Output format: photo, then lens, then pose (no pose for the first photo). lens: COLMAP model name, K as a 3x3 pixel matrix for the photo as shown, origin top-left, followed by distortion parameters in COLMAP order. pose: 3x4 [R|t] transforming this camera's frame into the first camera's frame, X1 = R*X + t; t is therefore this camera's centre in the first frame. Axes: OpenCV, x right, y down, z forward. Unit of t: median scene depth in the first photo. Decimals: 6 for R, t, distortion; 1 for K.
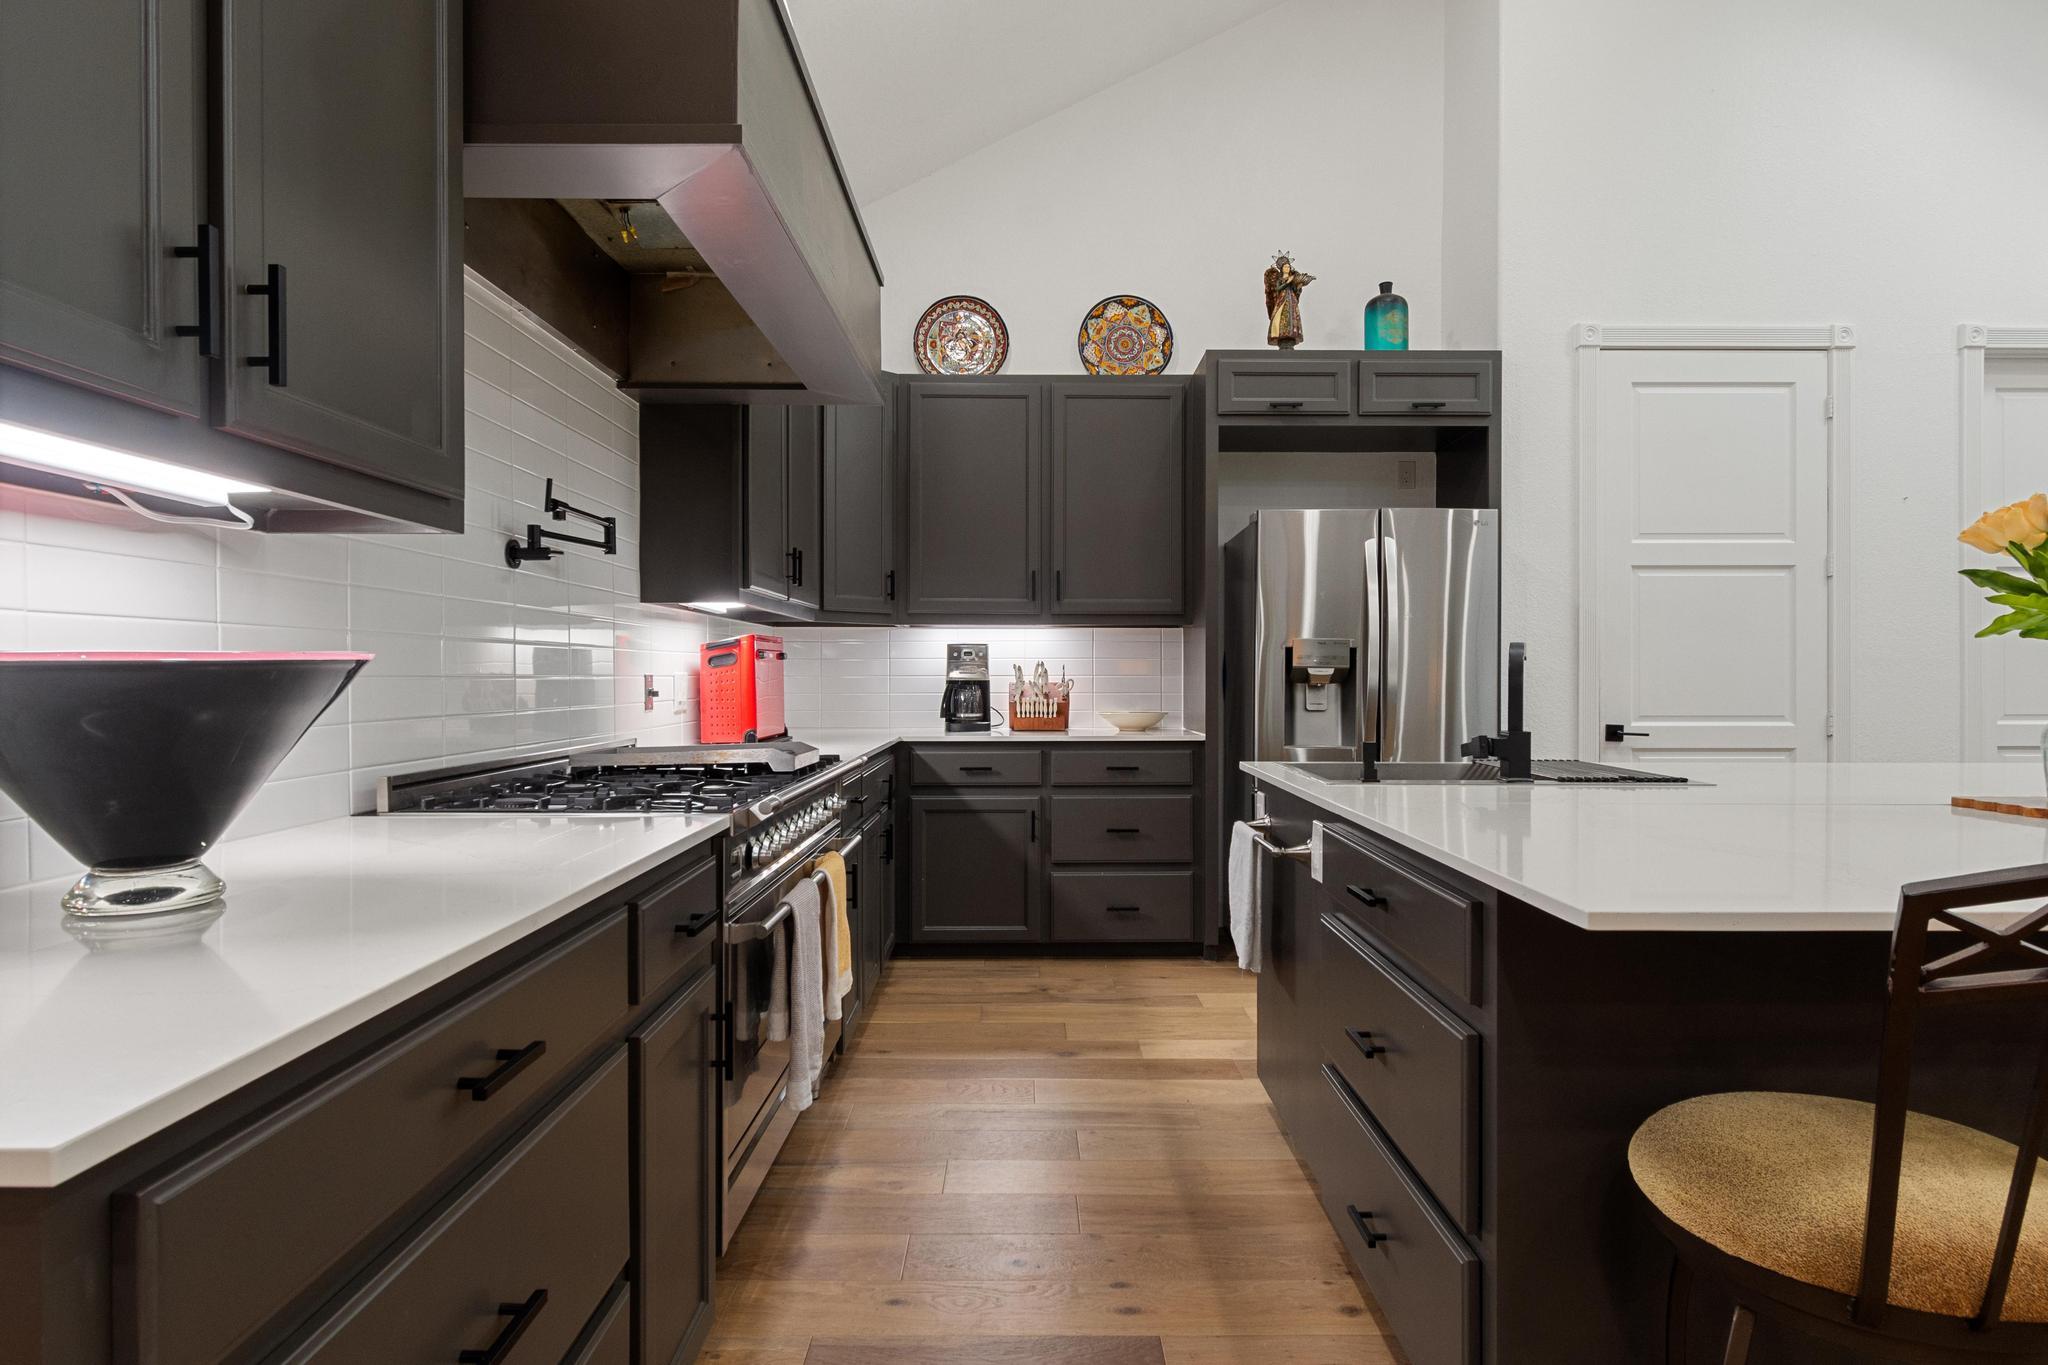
lens RADIAL K [[1141.5, 0, 1033.6], [0, 1141.5, 682.2], [0, 0, 1]] dist [0.003075, 0.000272]
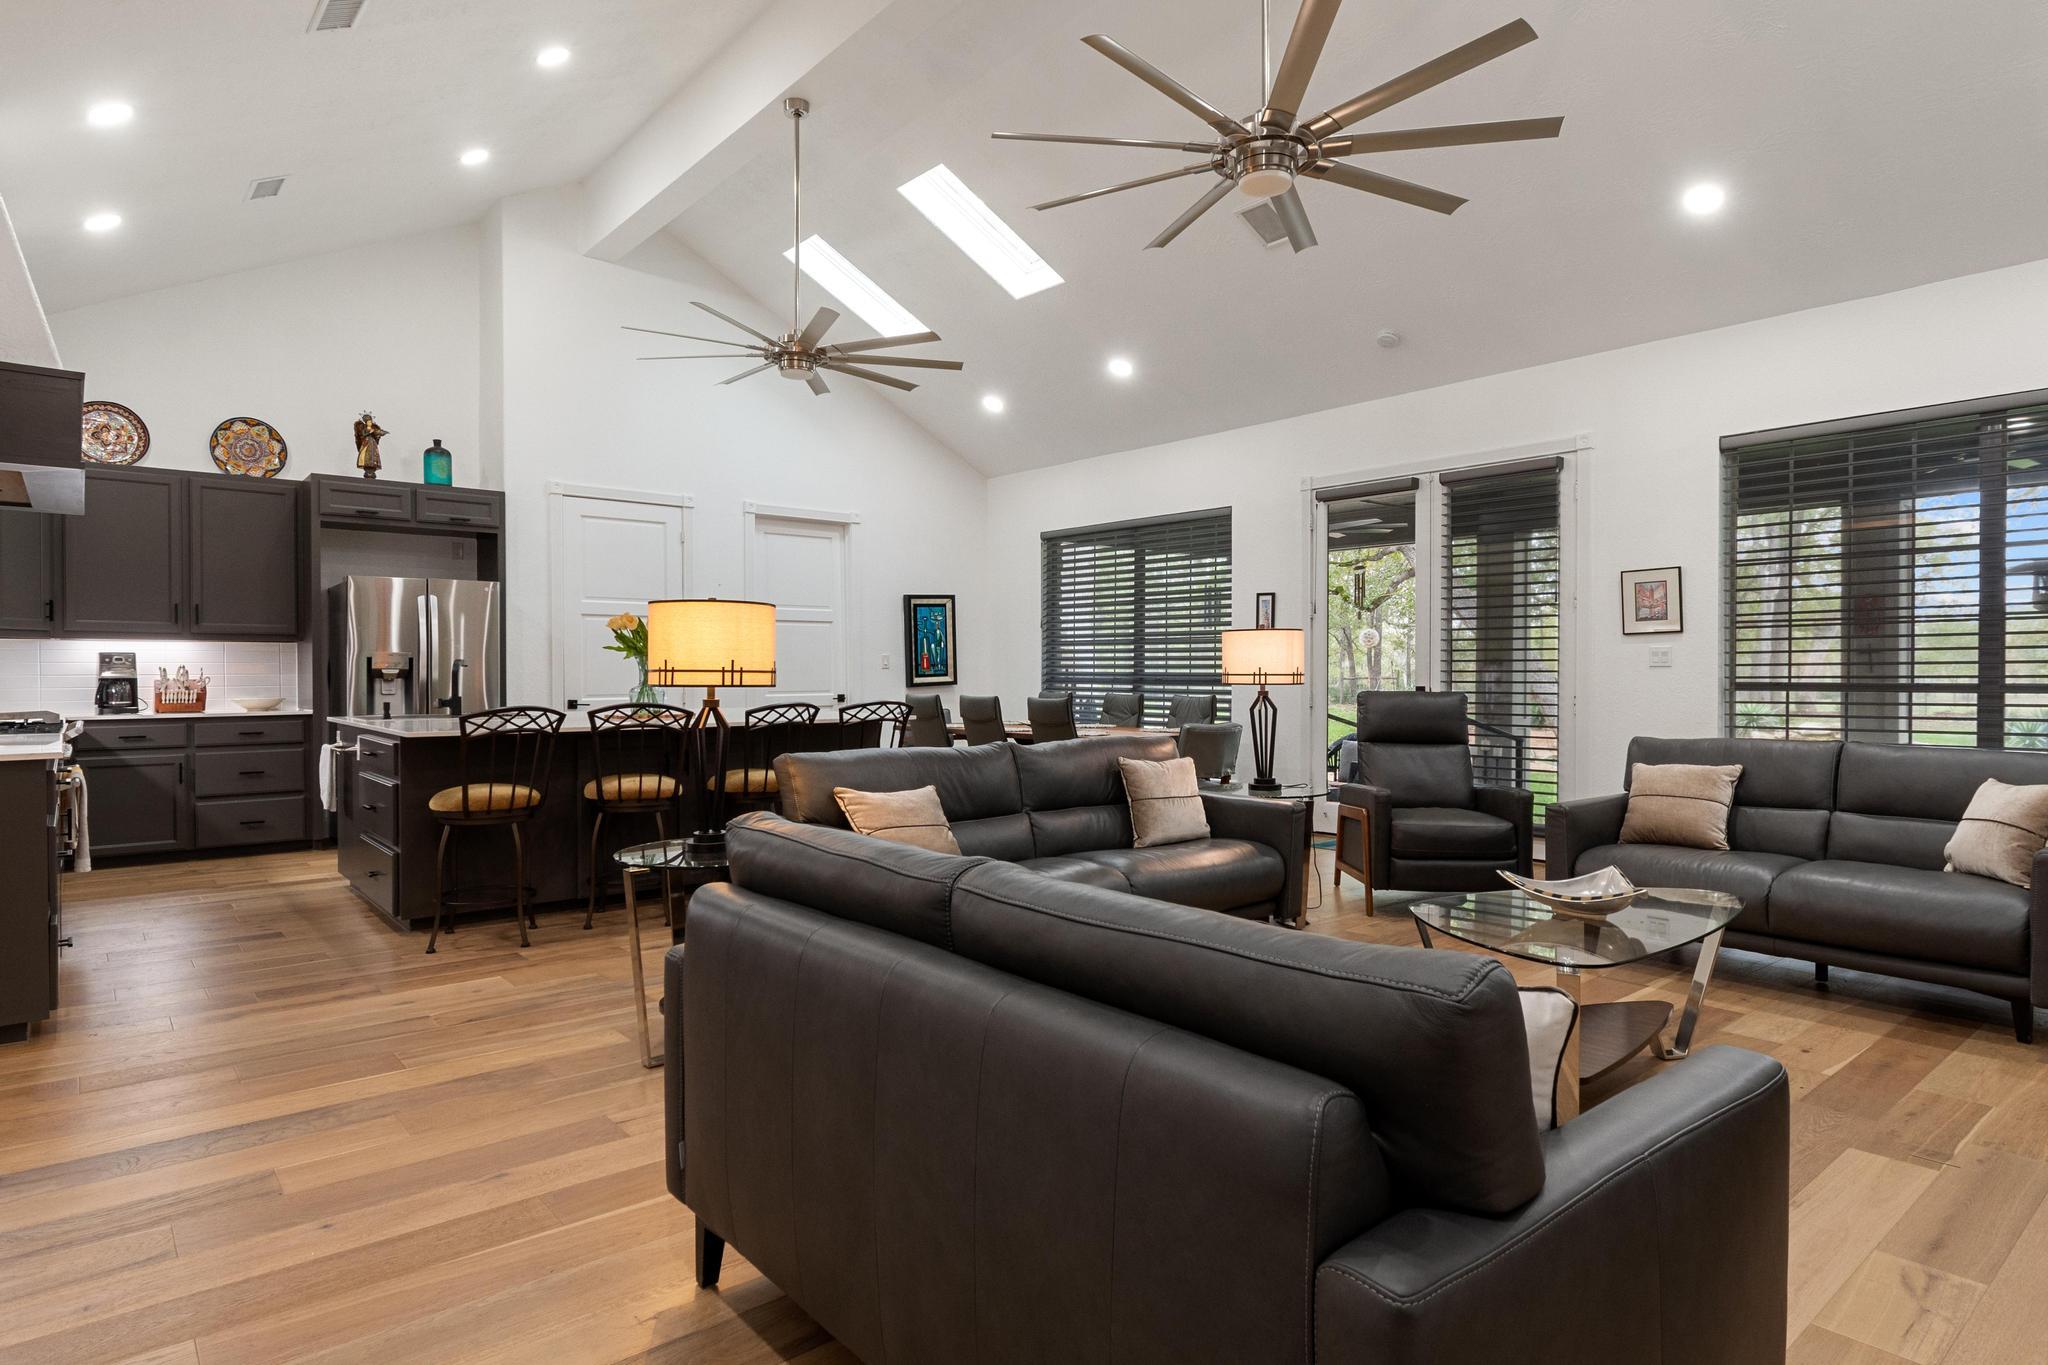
lens RADIAL K [[1141.5, 0, 1033.6], [0, 1141.5, 682.2], [0, 0, 1]] dist [0.003075, 0.000272]
pose [[0.768853, -0.008357, 0.639371, -0.094893], [0.006988, 0.999965, 0.004667, 0.005054], [-0.639388, 0.000879, 0.768884, -0.854304]]
